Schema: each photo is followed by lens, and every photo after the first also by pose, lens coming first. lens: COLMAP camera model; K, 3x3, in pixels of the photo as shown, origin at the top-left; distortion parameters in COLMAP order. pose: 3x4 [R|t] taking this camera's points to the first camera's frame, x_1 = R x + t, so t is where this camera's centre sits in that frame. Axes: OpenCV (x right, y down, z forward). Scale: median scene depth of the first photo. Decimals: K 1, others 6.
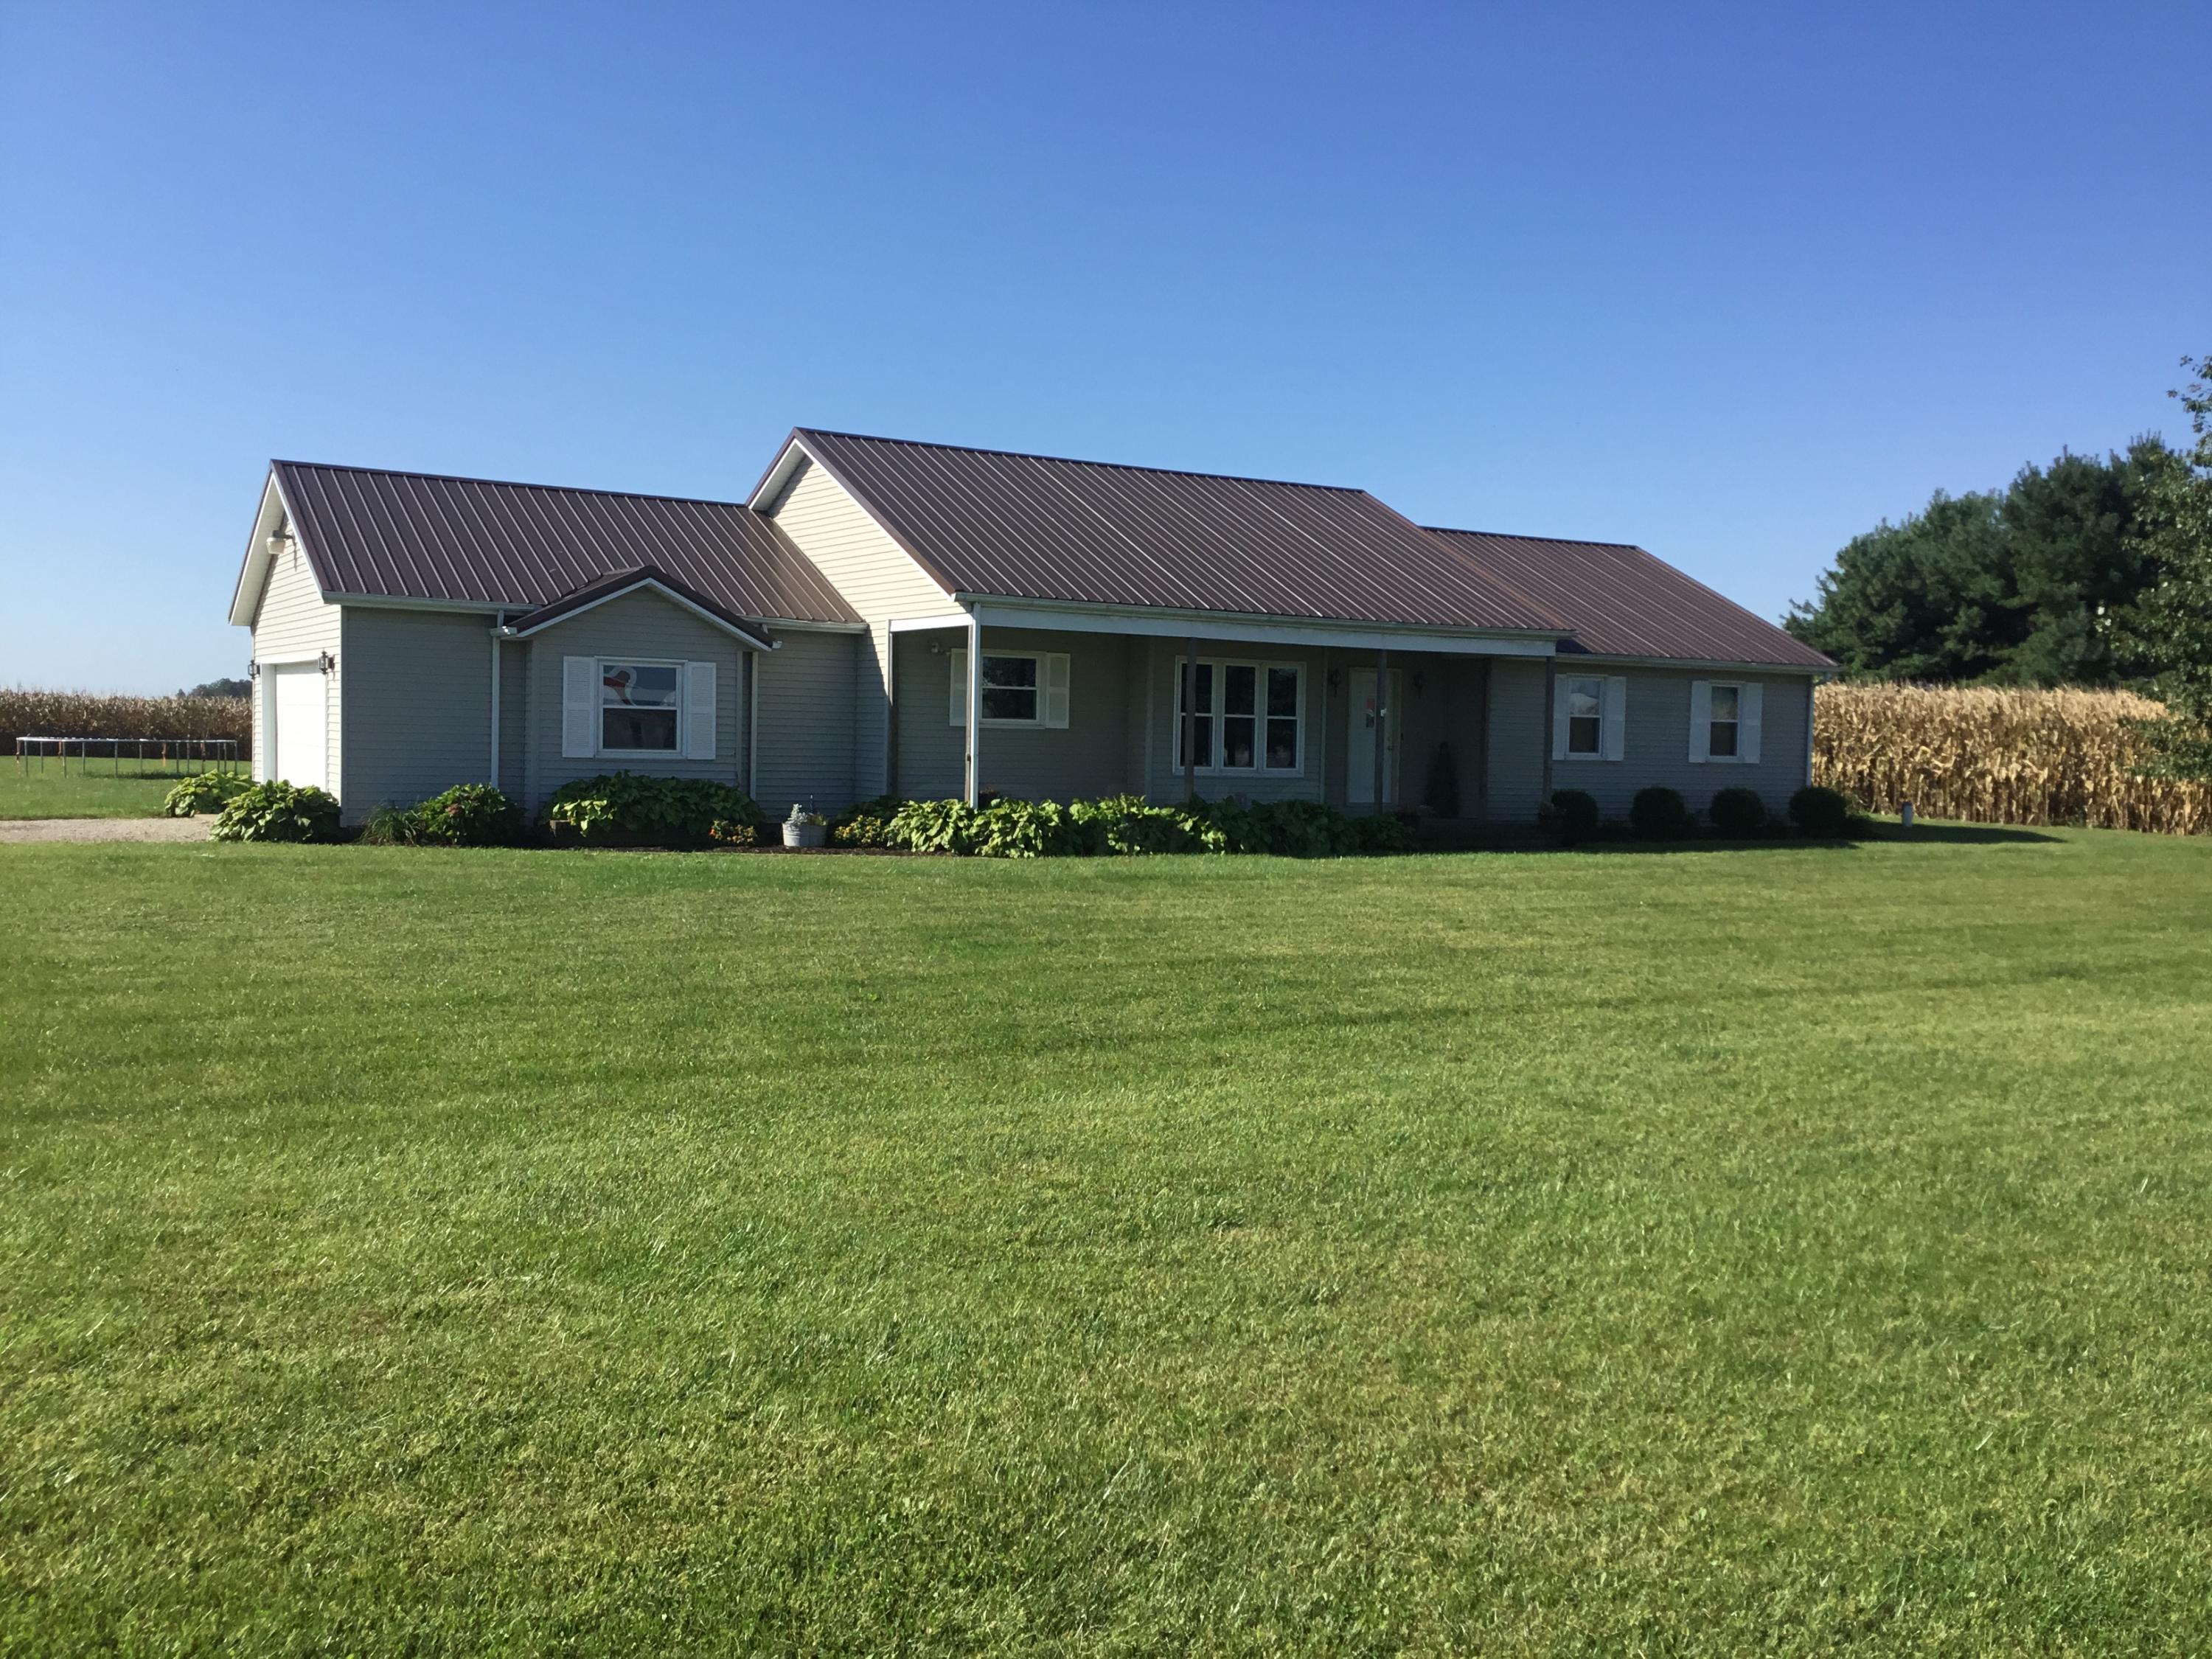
lens RADIAL K [[1989.9, 0, 1106.0], [0, 1989.9, 829.5], [0, 0, 1]] dist [0.102811, -0.207637]
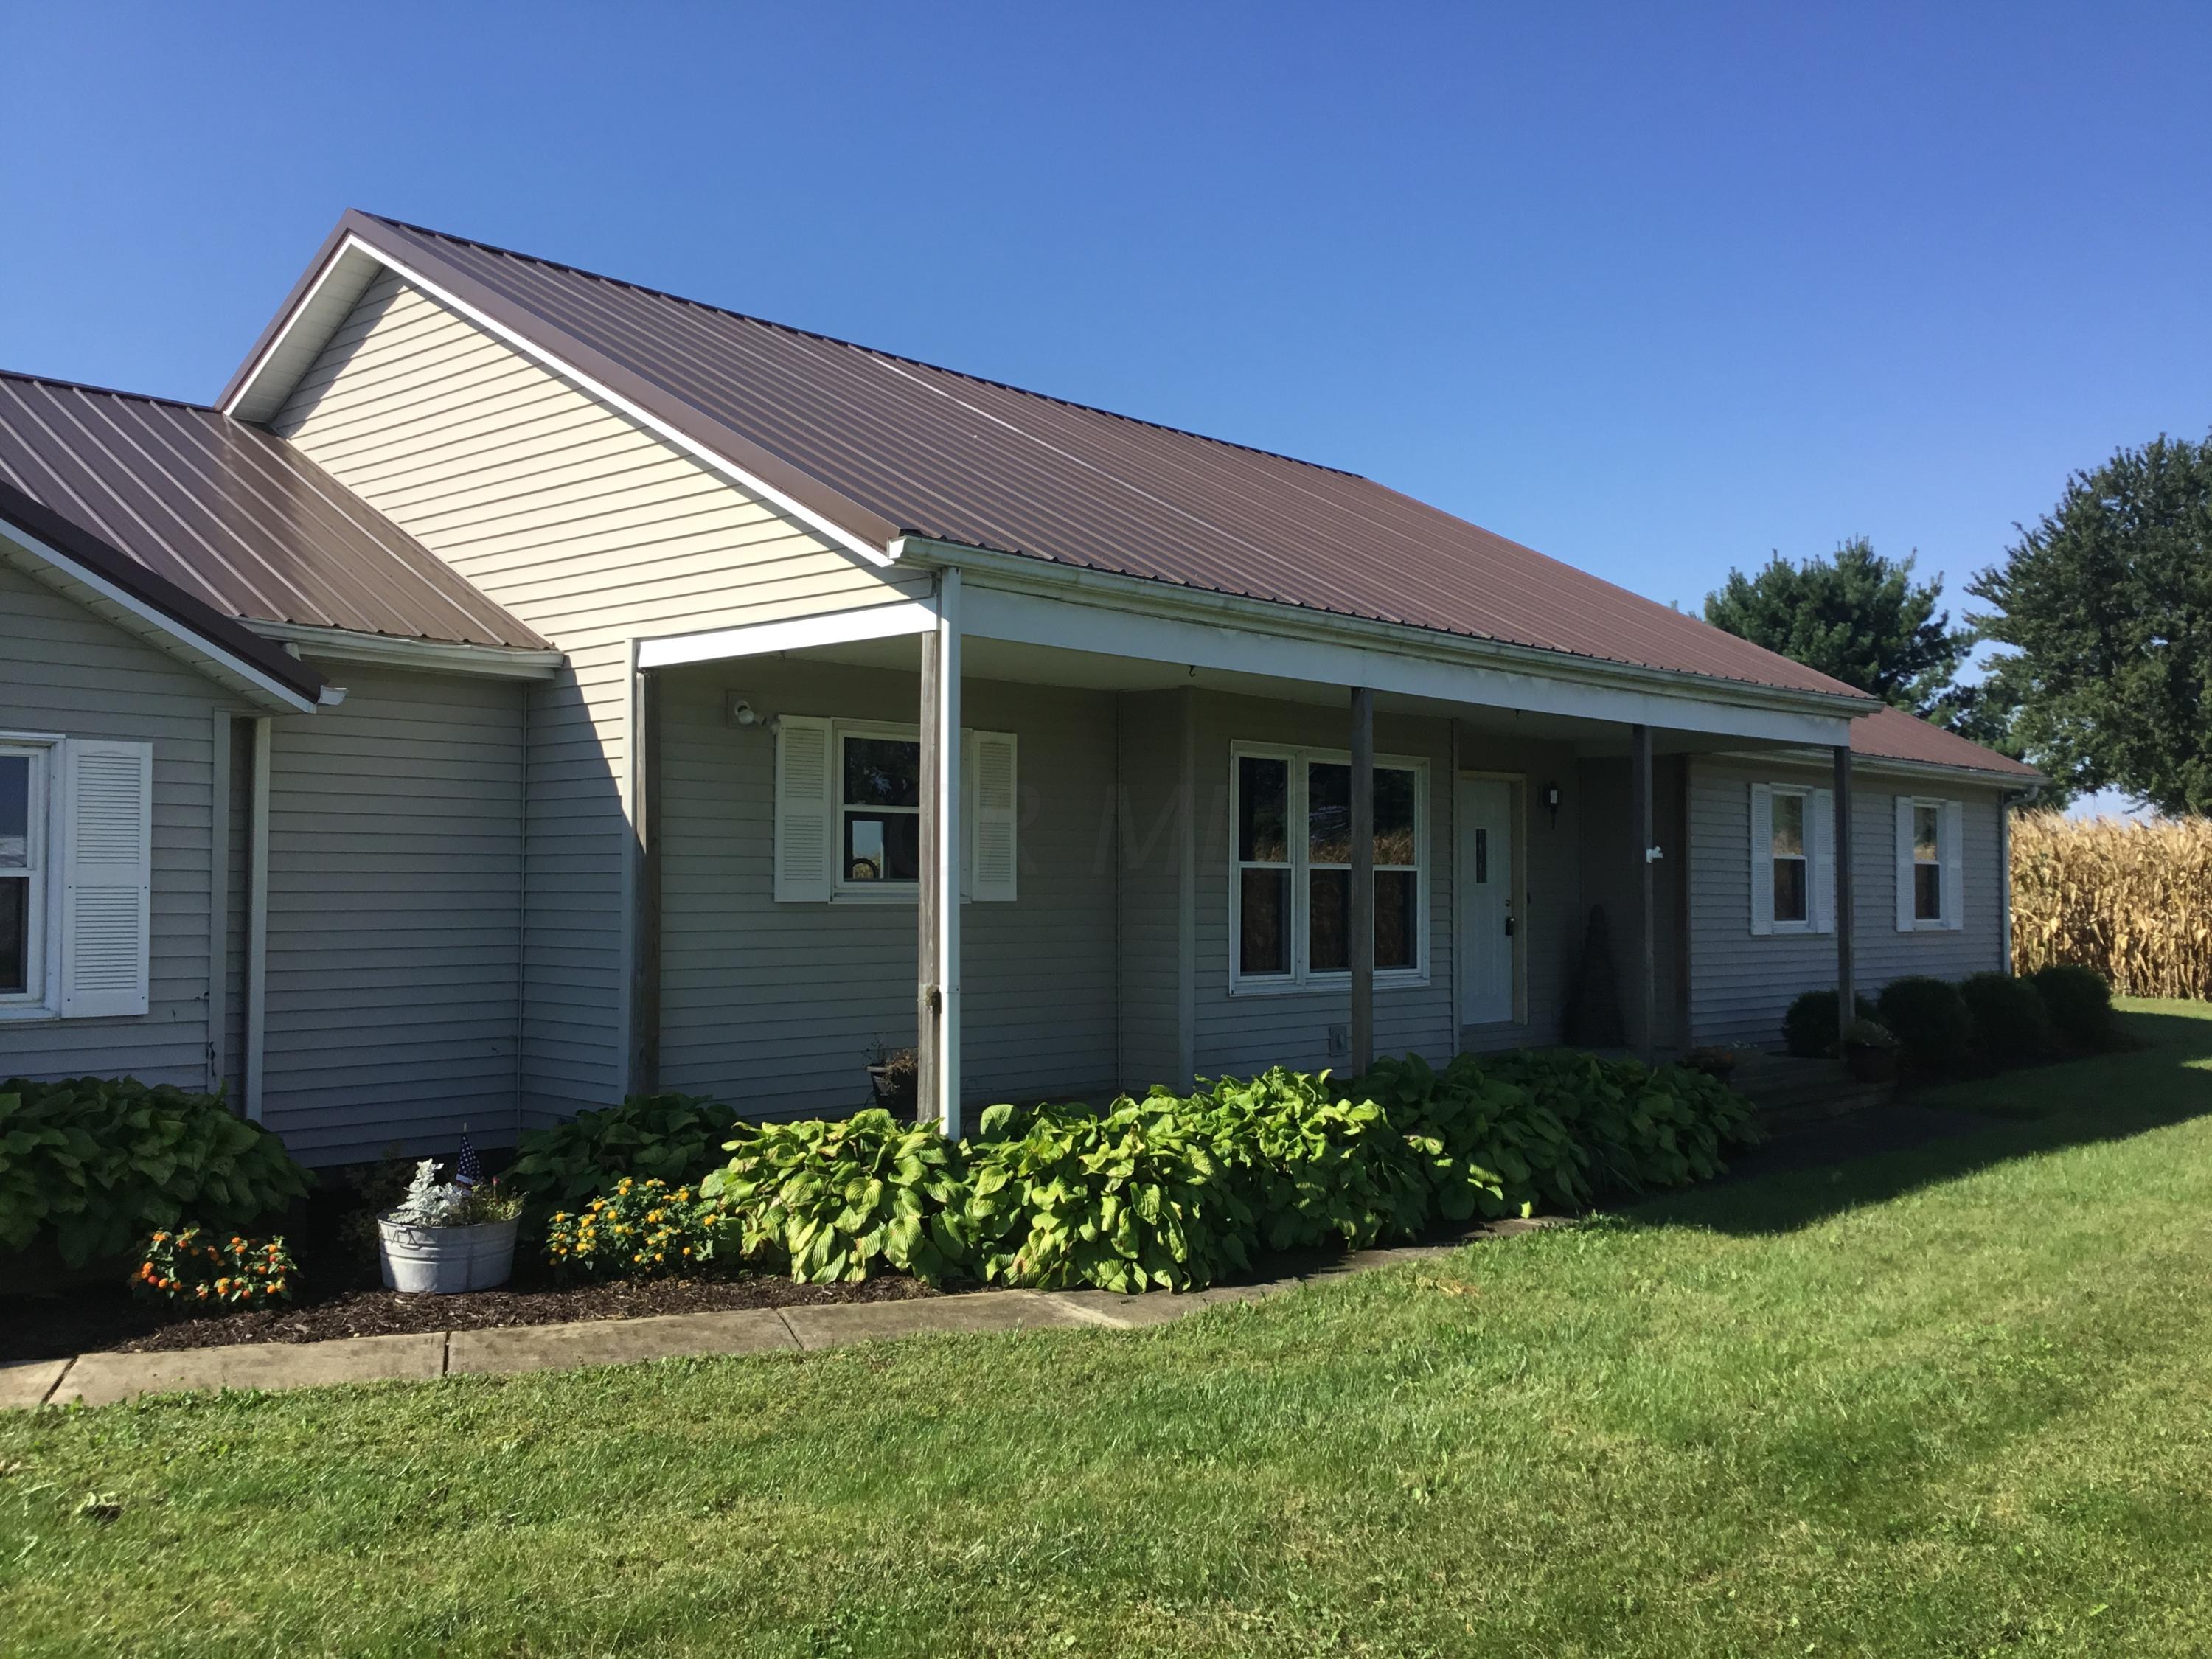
lens RADIAL K [[1974.8, 0, 1161.4], [0, 1974.8, 824.3], [0, 0, 1]] dist [0.100977, -0.212970]
pose [[0.957976, -0.008877, 0.286711, -0.128419], [0.029495, 0.997271, -0.067674, -0.040459], [-0.285328, 0.073287, 0.955624, 0.625466]]
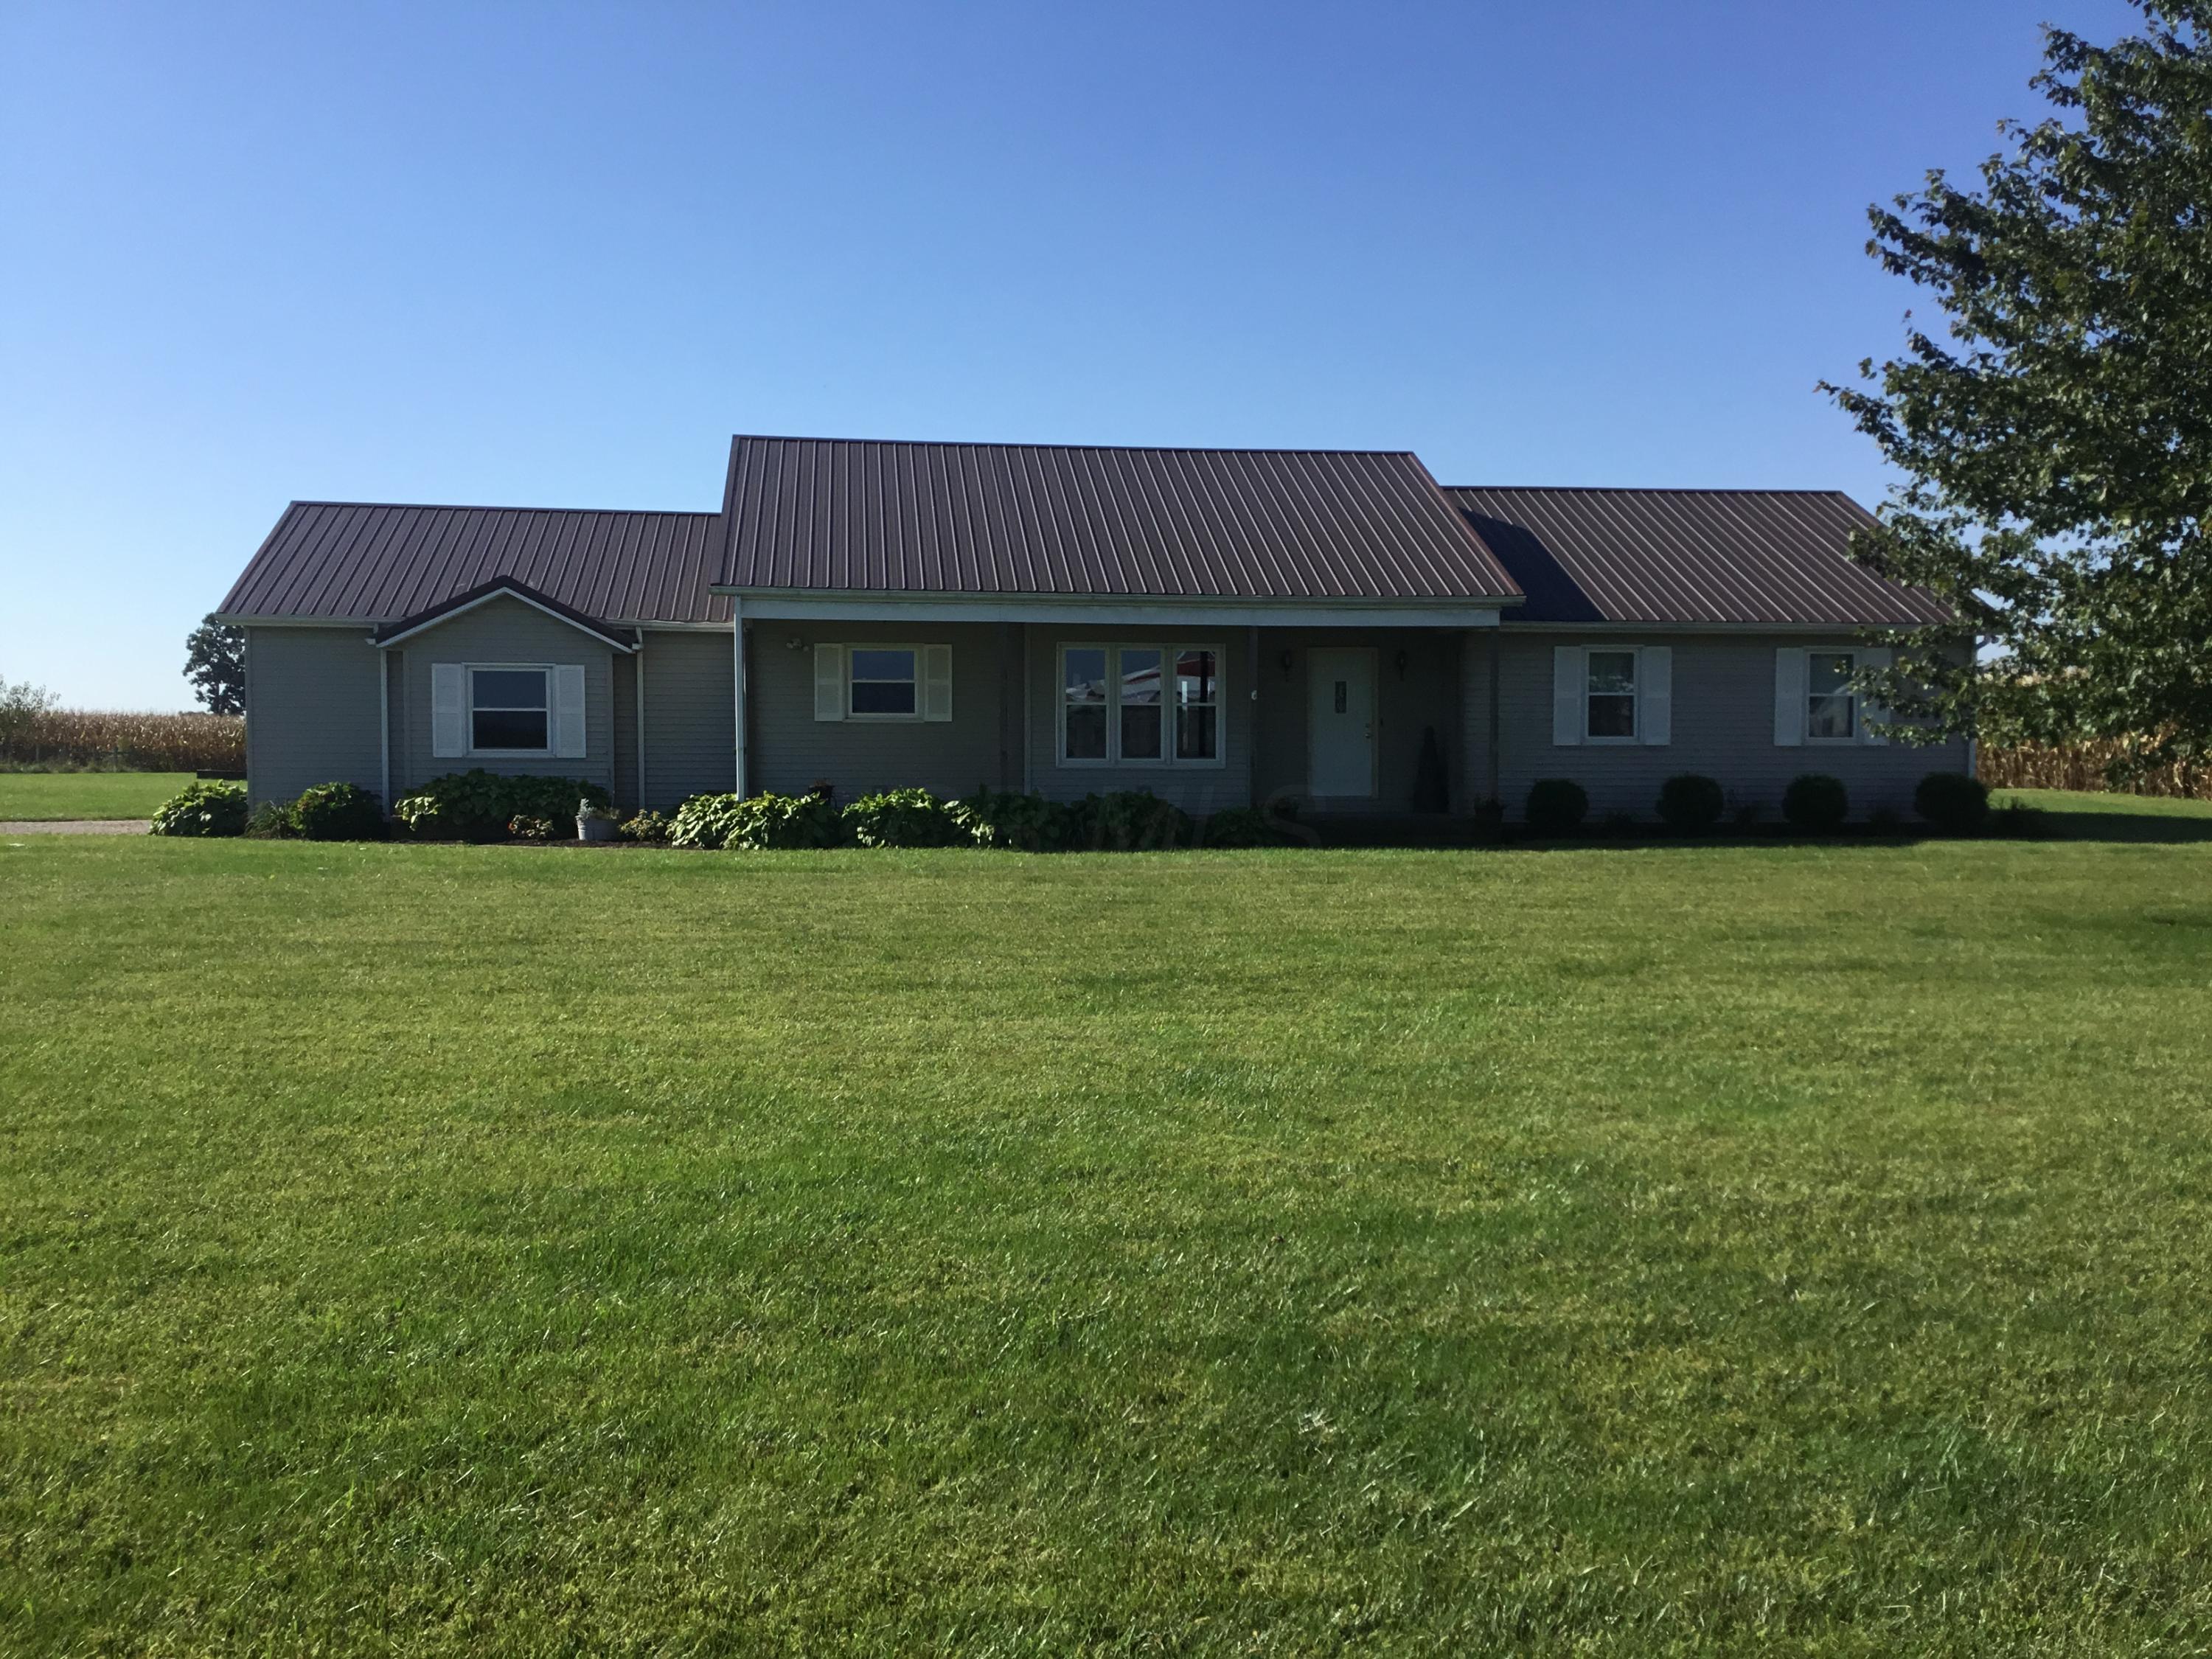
lens RADIAL K [[1989.9, 0, 1106.0], [0, 1989.9, 829.5], [0, 0, 1]] dist [0.102811, -0.207637]
pose [[0.917012, -0.001927, -0.398856, 0.488879], [0.000330, 0.999992, -0.004073, 0.007238], [0.398860, 0.003604, 0.917005, 0.148609]]
